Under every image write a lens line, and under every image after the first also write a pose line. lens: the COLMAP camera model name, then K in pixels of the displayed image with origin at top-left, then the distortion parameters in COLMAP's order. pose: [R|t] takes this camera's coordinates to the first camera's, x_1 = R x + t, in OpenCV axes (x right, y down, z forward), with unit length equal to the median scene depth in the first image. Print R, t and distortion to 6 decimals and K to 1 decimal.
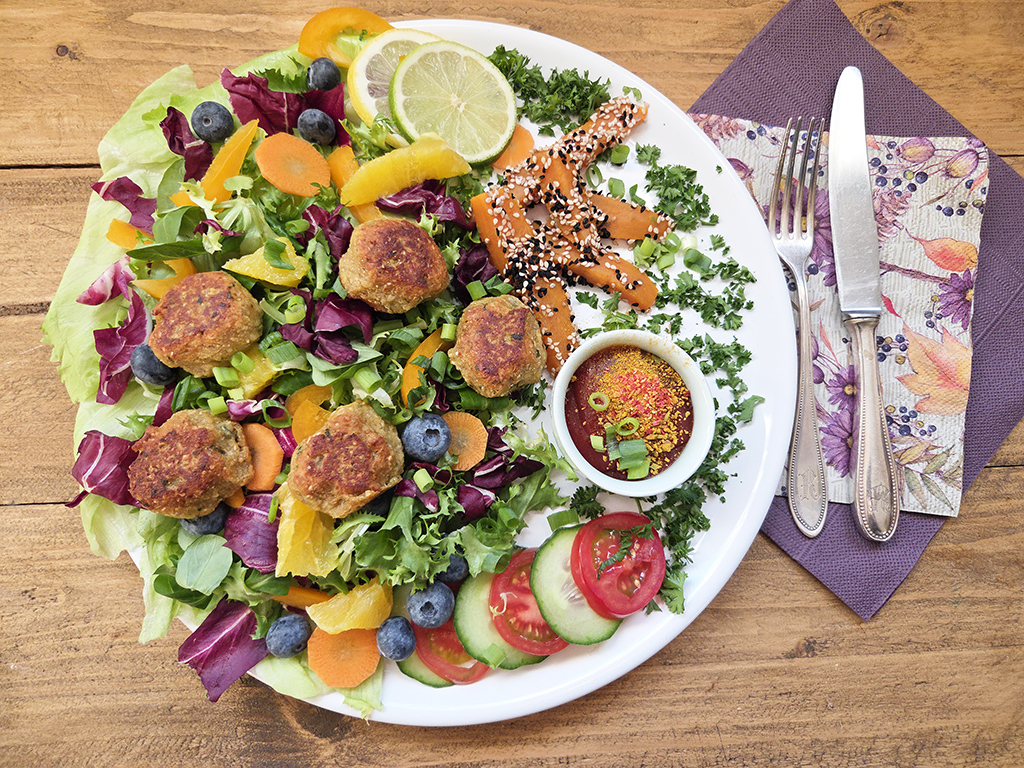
lens RADIAL K [[679.9, 0, 512.0], [0, 679.9, 384.0], [0, 0, 1]] dist [0.003691, 0.000296]
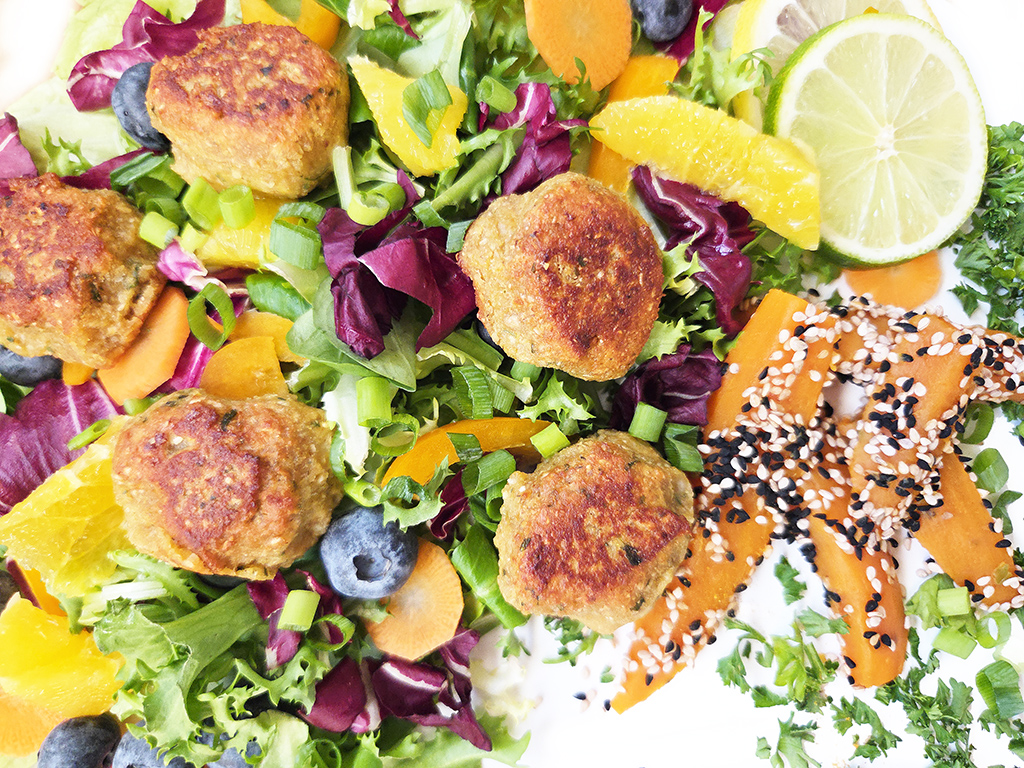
lens RADIAL K [[711.5, 0, 512.0], [0, 711.5, 384.0], [0, 0, 1]] dist [-0.025066, 0.000121]
pose [[0.675468, 0.721231, -0.153521, -0.059007], [-0.722525, 0.688941, 0.057597, -0.112483], [0.147307, 0.072017, 0.986465, 0.451862]]
